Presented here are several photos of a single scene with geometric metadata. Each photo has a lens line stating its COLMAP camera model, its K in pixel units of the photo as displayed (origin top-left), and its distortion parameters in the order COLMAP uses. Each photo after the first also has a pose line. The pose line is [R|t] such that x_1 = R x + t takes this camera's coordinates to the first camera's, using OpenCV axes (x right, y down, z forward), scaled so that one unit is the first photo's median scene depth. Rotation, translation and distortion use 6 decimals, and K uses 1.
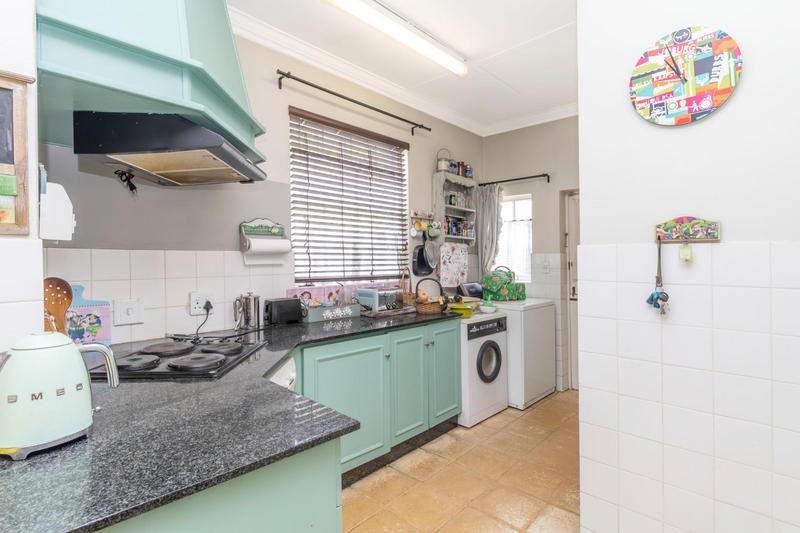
lens RADIAL K [[398.5, 0, 400.0], [0, 398.5, 257.7], [0, 0, 1]] dist [-0.002320, -0.001022]
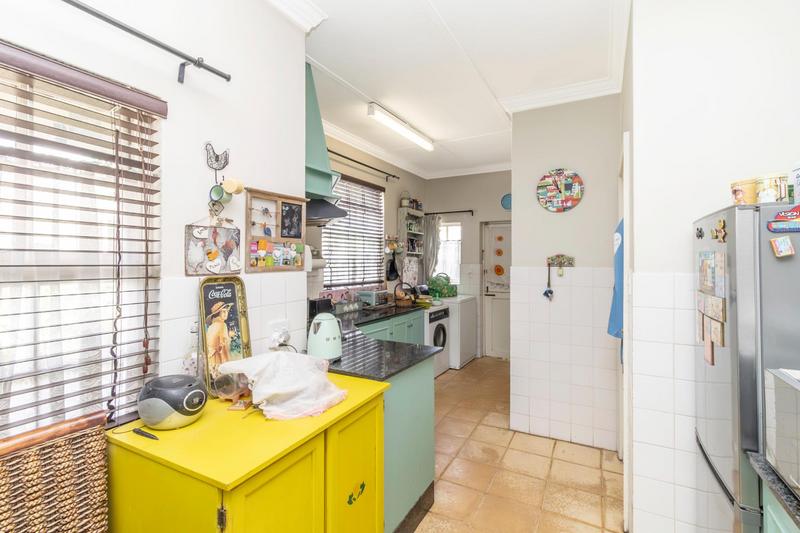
lens RADIAL K [[369.1, 0, 400.0], [0, 369.1, 266.5], [0, 0, 1]] dist [0.001289, -0.000518]
pose [[0.971147, -0.005103, 0.238426, -0.242118], [0.000910, 0.999843, 0.017689, -0.030229], [-0.238479, -0.016962, 0.971000, -0.295299]]
